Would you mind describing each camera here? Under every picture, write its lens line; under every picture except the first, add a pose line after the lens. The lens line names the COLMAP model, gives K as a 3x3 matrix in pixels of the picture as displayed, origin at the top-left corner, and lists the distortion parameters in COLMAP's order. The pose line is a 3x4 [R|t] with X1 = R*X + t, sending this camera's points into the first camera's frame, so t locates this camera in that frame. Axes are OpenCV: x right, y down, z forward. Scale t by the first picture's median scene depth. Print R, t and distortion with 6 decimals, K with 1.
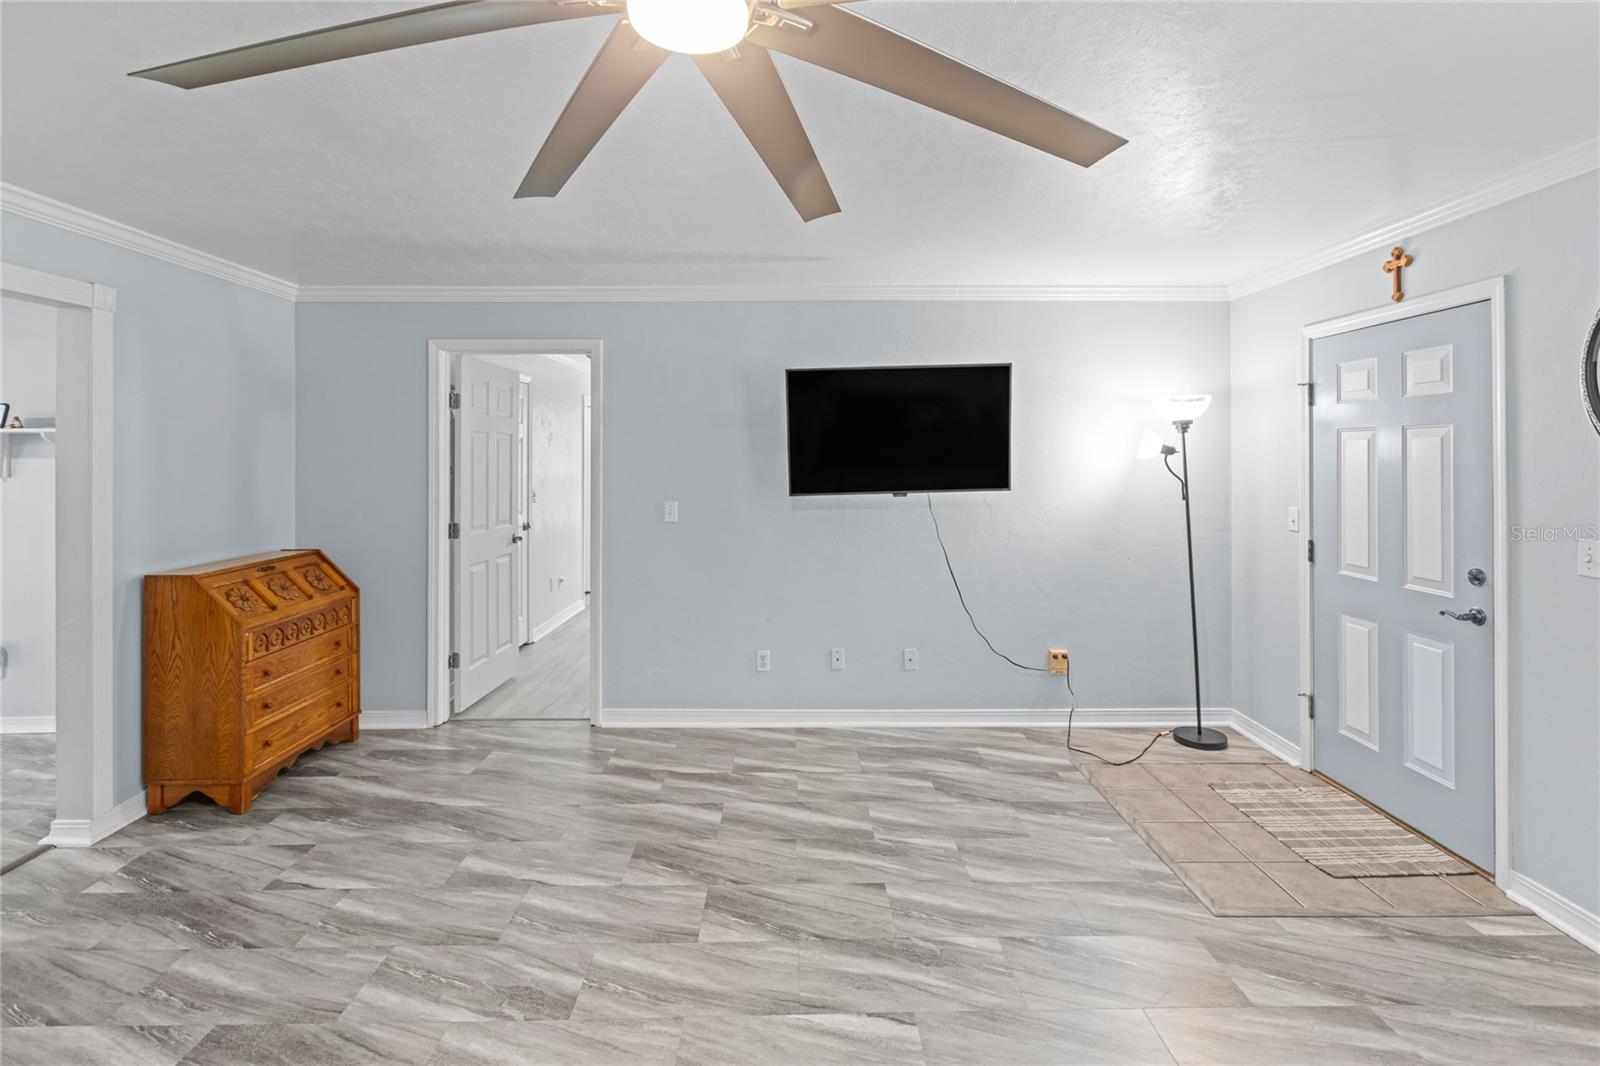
lens RADIAL K [[748.5, 0, 800.2], [0, 748.5, 454.2], [0, 0, 1]] dist [0.000944, -0.000033]
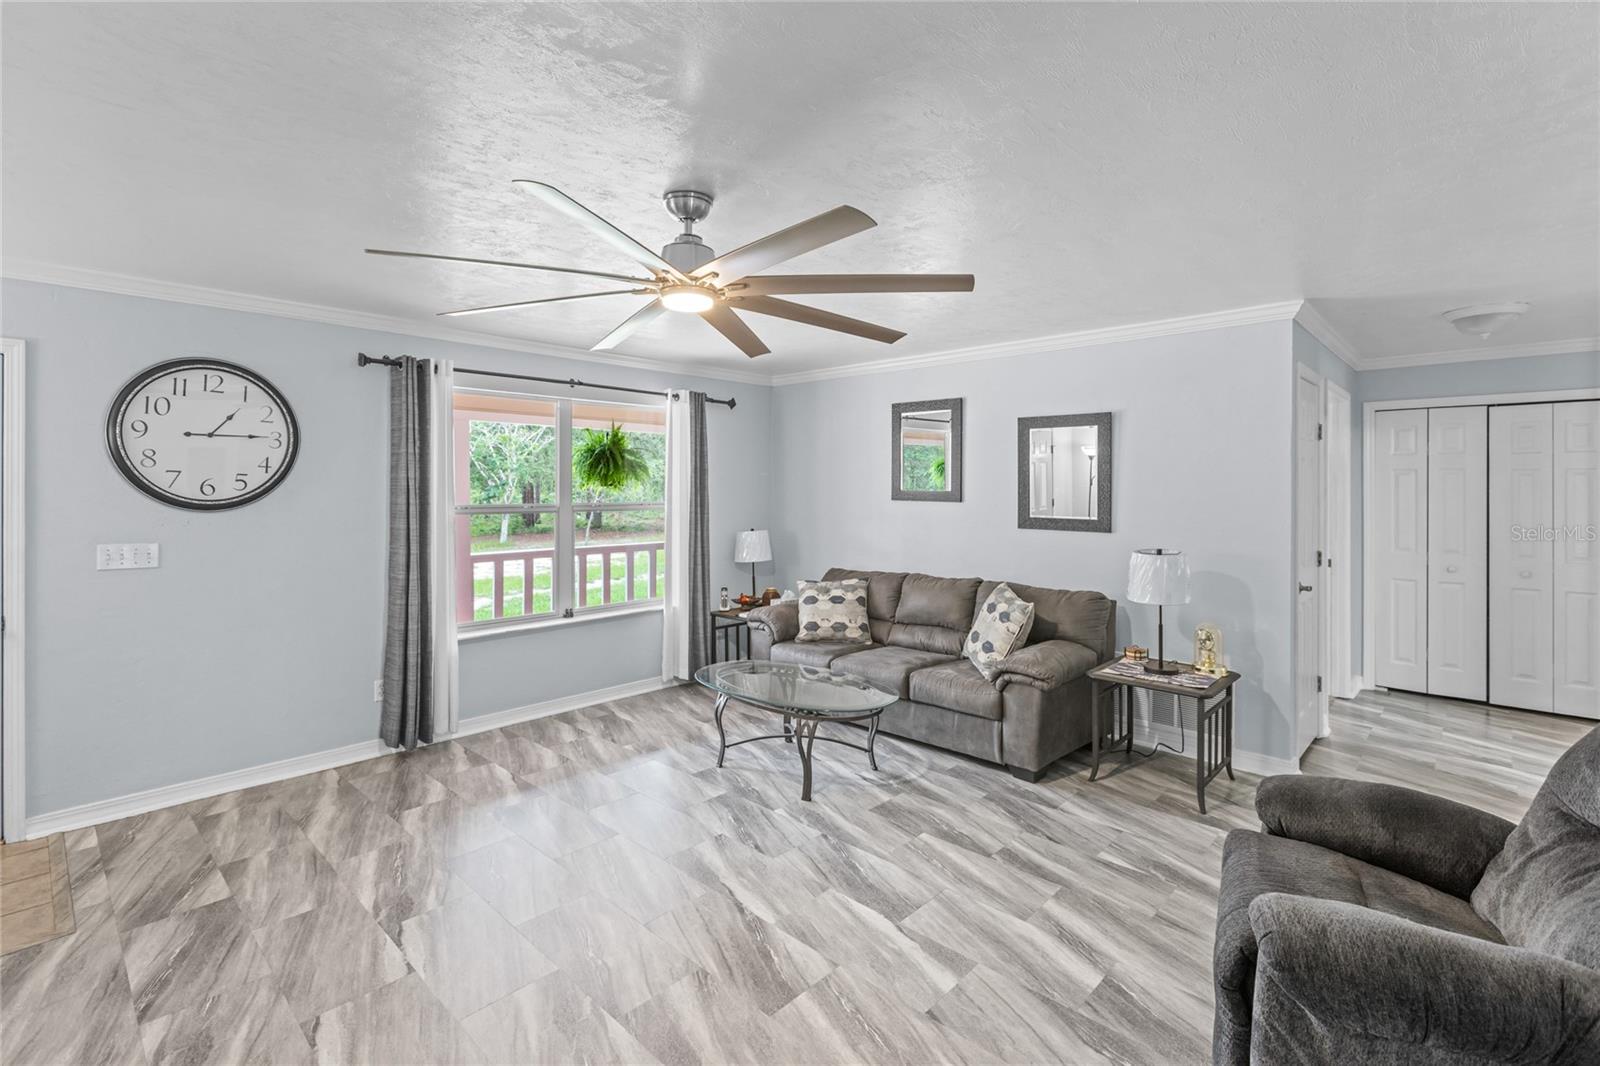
lens RADIAL K [[738.0, 0, 799.8], [0, 738.0, 493.2], [0, 0, 1]] dist [0.002403, -0.000135]
pose [[-0.717137, -0.005056, 0.696914, -0.653319], [-0.003379, 0.999987, 0.003778, 0.003686], [-0.696924, 0.000354, -0.717145, 0.776319]]
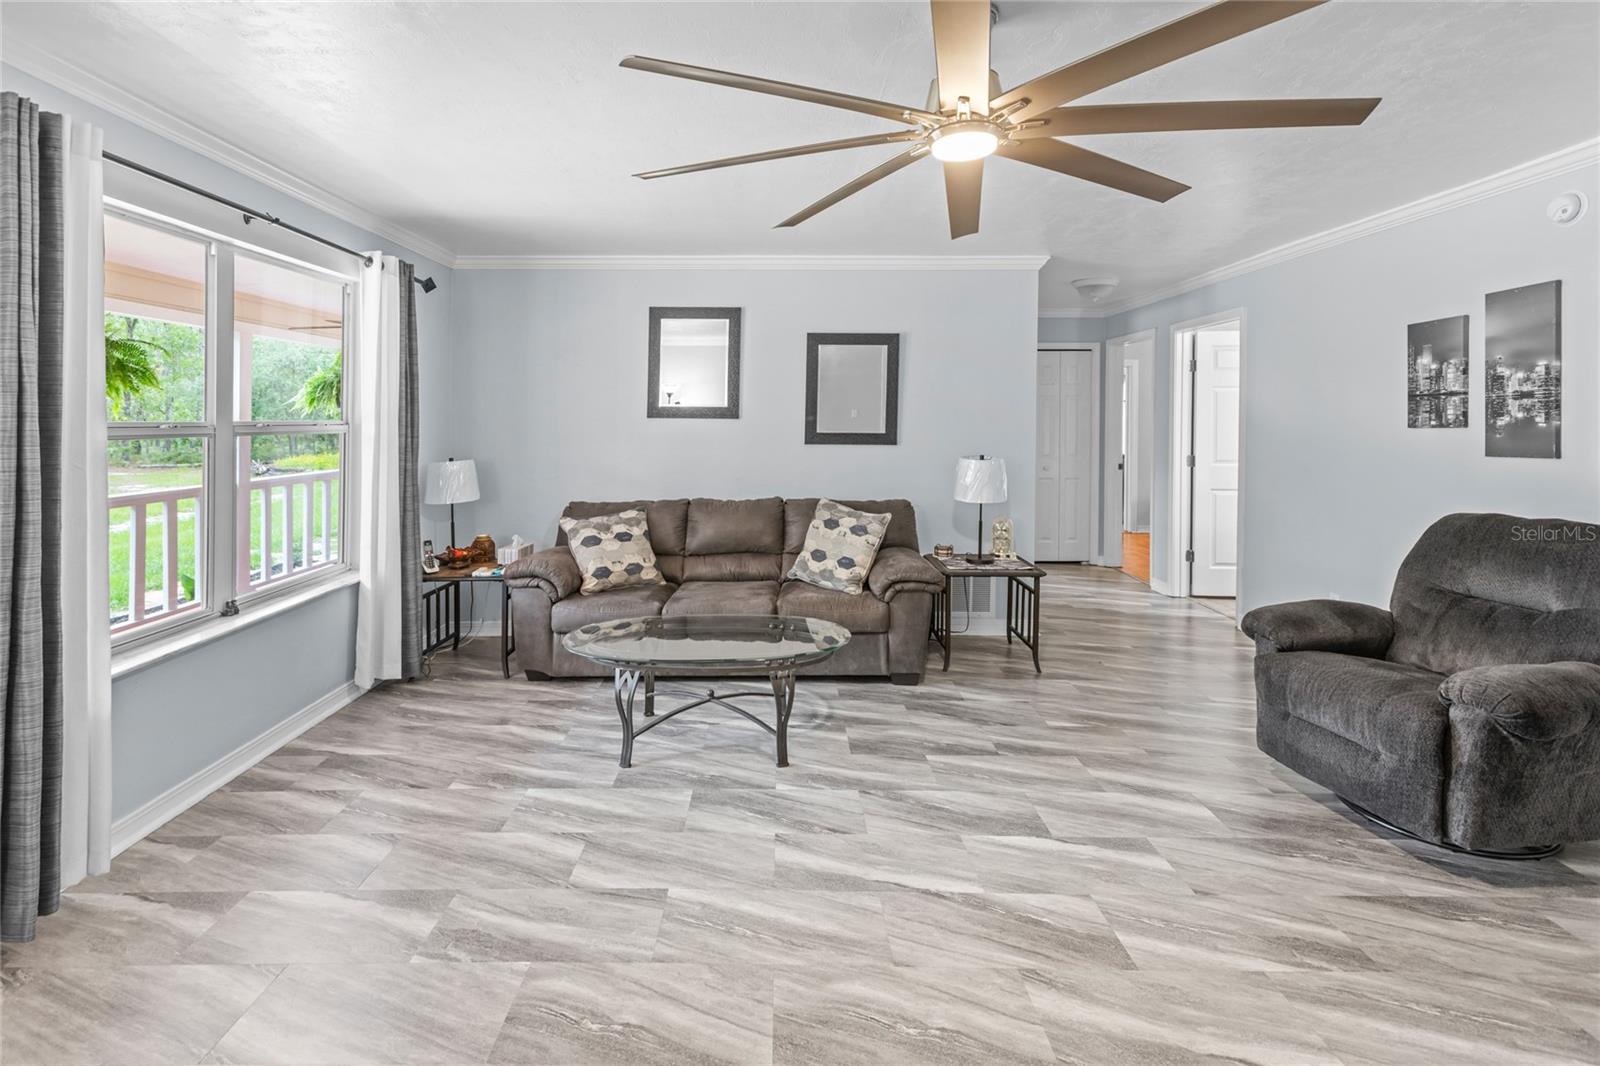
lens RADIAL K [[765.1, 0, 782.6], [0, 765.1, 429.6], [0, 0, 1]] dist [0.004353, 0.000083]
pose [[-0.999899, -0.001029, 0.014202, 0.080755], [-0.000943, 0.999981, 0.006054, 0.039354], [-0.014208, 0.006040, -0.999881, 0.929944]]
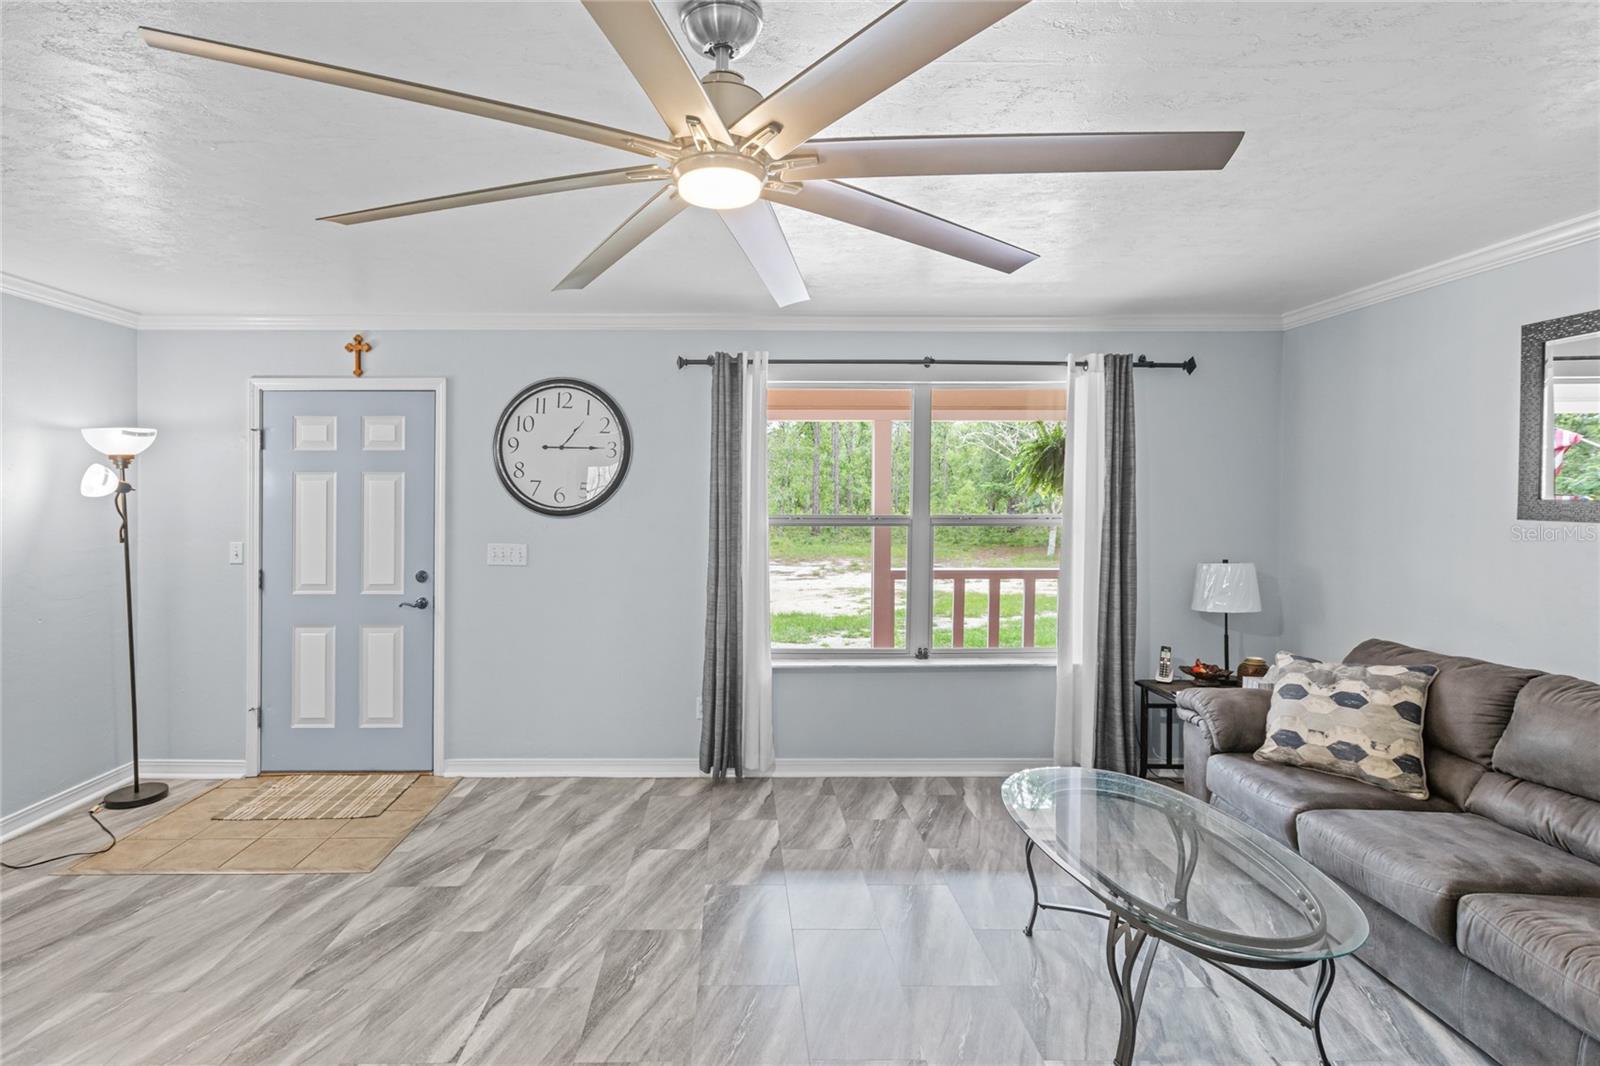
lens RADIAL K [[778.9, 0, 741.2], [0, 778.9, 504.7], [0, 0, 1]] dist [0.002996, -0.001216]
pose [[0.011380, -0.009751, 0.999888, -0.526079], [-0.003871, 0.999945, 0.009795, 0.004107], [-0.999928, -0.003982, 0.011341, 0.291413]]
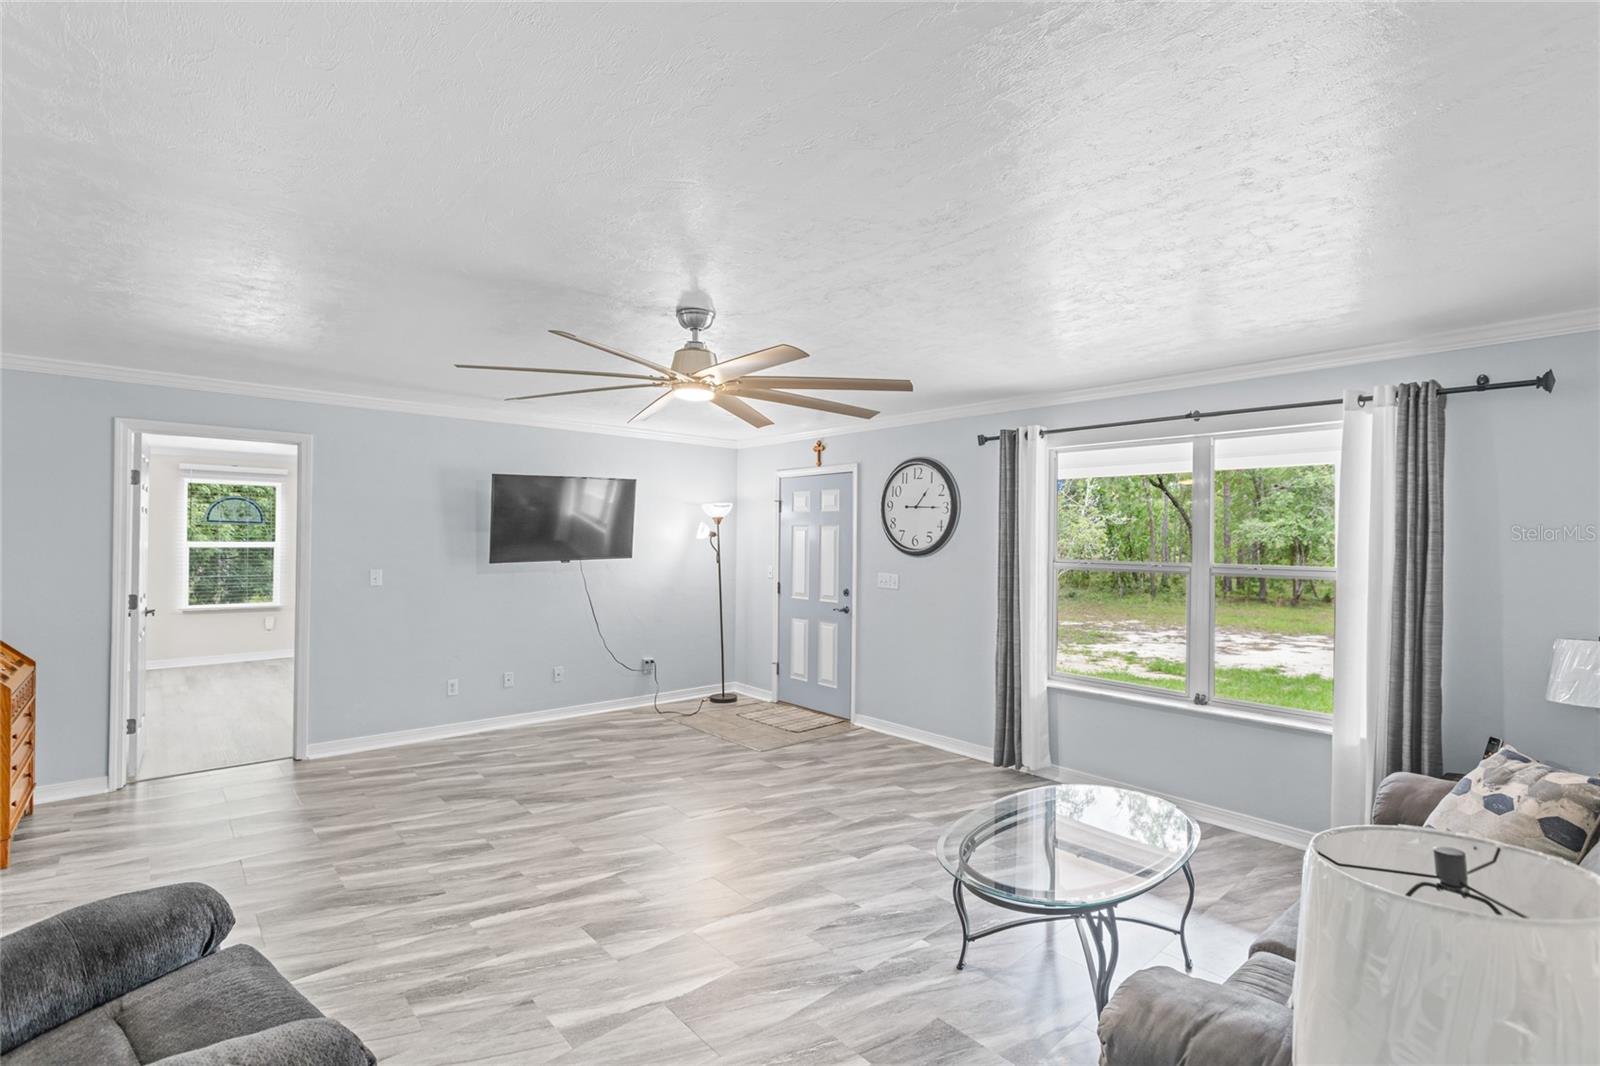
lens RADIAL K [[724.0, 0, 788.5], [0, 724.0, 536.2], [0, 0, 1]] dist [-0.003032, -0.000944]
pose [[0.760520, 0.011190, 0.649218, -0.561391], [-0.014588, 0.999894, -0.000146, -0.003950], [-0.649151, -0.009359, 0.760602, -0.476419]]
